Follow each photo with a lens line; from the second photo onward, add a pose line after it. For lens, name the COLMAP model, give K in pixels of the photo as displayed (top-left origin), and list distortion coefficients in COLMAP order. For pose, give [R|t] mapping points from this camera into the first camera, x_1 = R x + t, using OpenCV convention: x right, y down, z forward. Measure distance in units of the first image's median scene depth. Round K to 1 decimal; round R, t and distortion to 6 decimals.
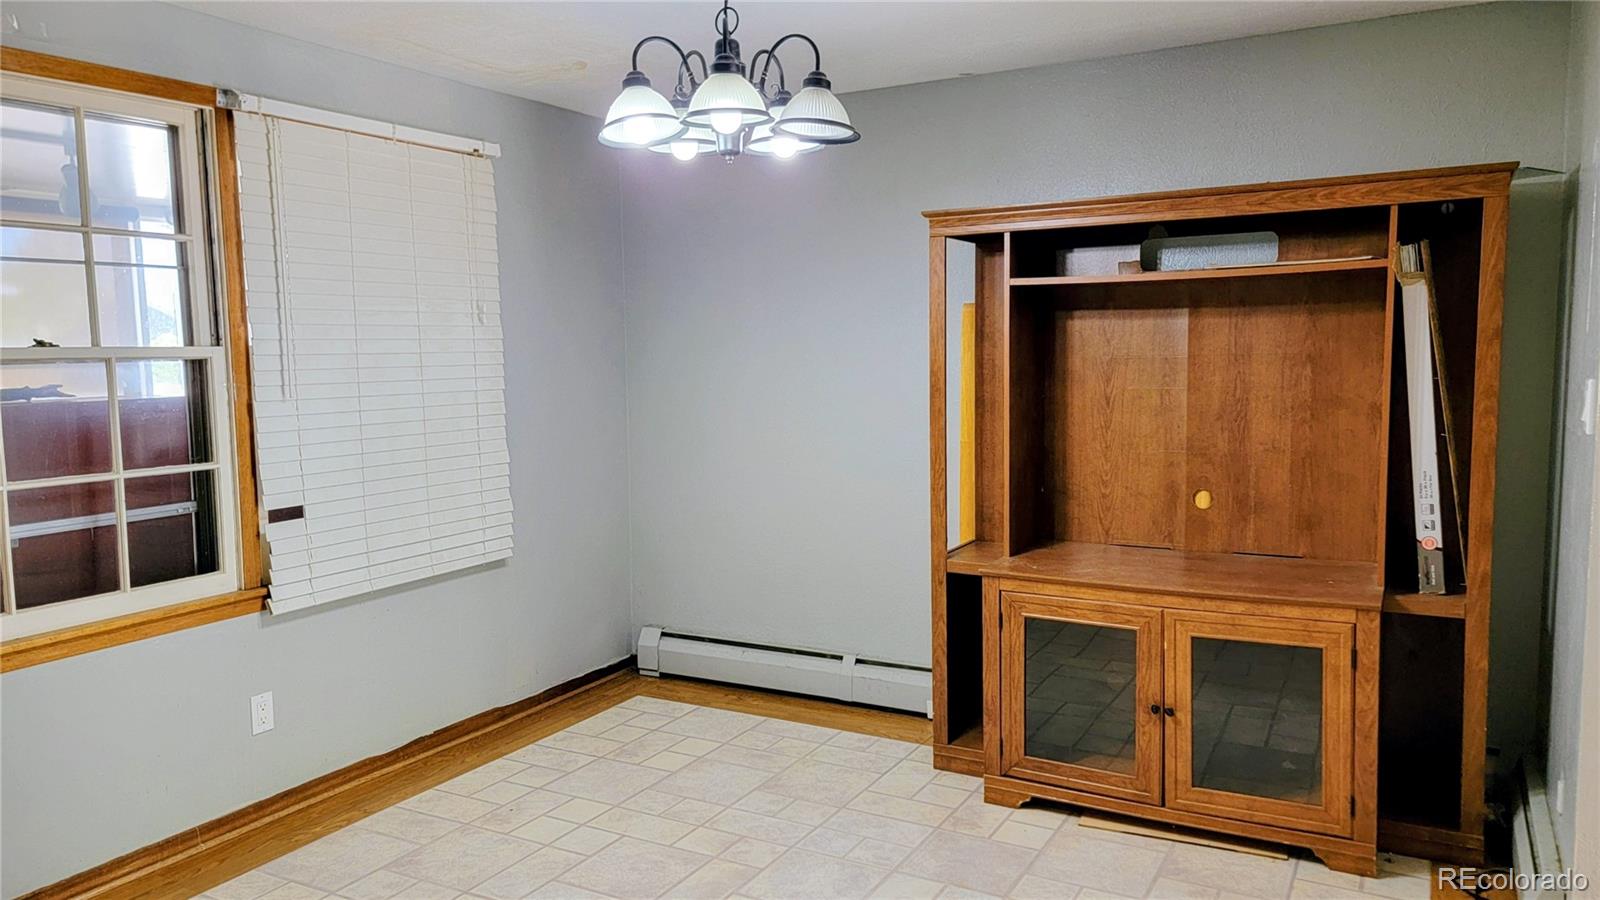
lens RADIAL K [[1138.0, 0, 806.7], [0, 1138.0, 455.5], [0, 0, 1]] dist [0.082909, -0.001480]
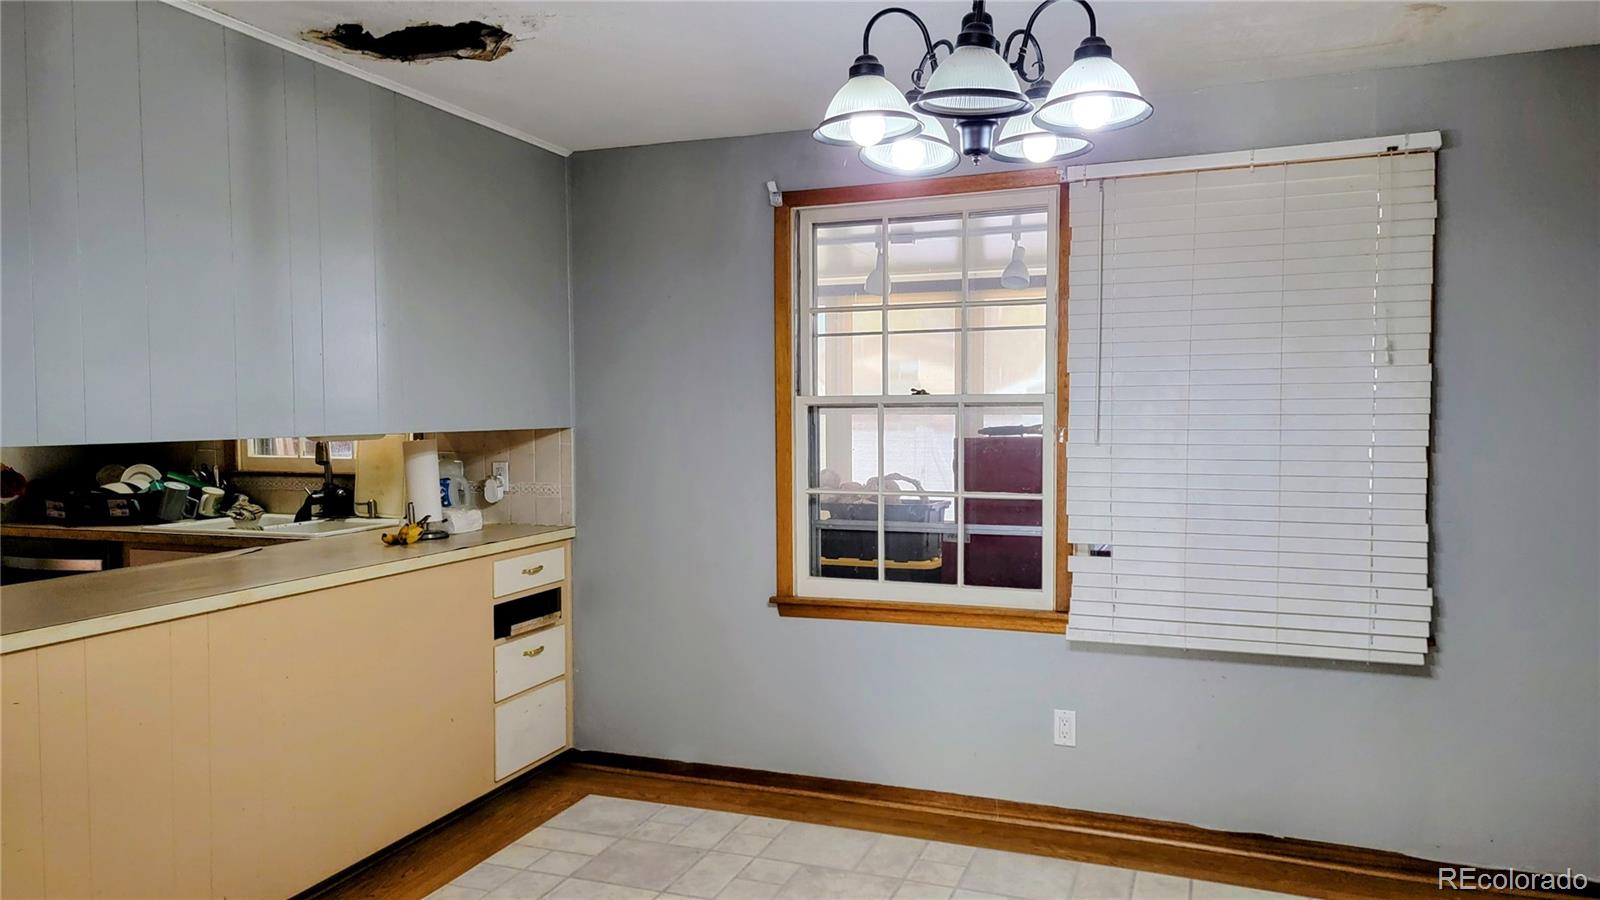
lens RADIAL K [[1138.0, 0, 806.7], [0, 1138.0, 455.5], [0, 0, 1]] dist [0.082909, -0.001480]
pose [[0.152075, 0.057432, -0.986699, 0.550331], [-0.093351, 0.994682, 0.043509, -0.057896], [0.983951, 0.085493, 0.156627, 0.577065]]
